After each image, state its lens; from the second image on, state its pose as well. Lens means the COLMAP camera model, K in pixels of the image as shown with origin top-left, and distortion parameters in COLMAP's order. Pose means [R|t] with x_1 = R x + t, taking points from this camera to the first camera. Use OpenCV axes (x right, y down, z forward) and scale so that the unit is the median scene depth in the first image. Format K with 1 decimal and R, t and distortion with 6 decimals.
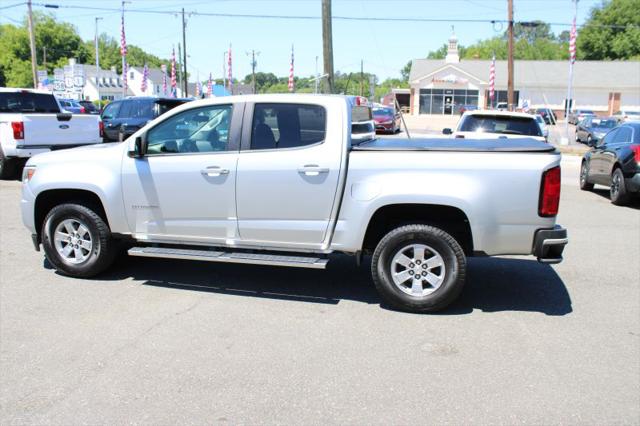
lens RADIAL K [[565.4, 0, 320.0], [0, 565.4, 213.0], [0, 0, 1]] dist [-0.156062, 0.152194]
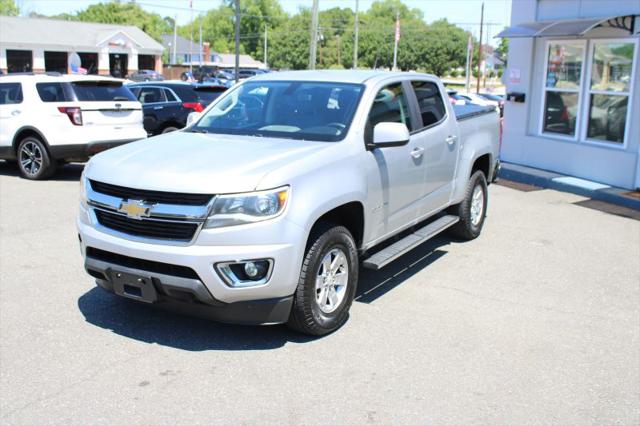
lens RADIAL K [[672.6, 0, 317.9], [0, 672.6, 212.7], [0, 0, 1]] dist [-0.125284, 0.151664]
pose [[0.288101, -0.204551, 0.935498, -1.229659], [0.165461, 0.972859, 0.161763, -0.172913], [-0.943197, 0.108185, 0.314127, 0.739755]]
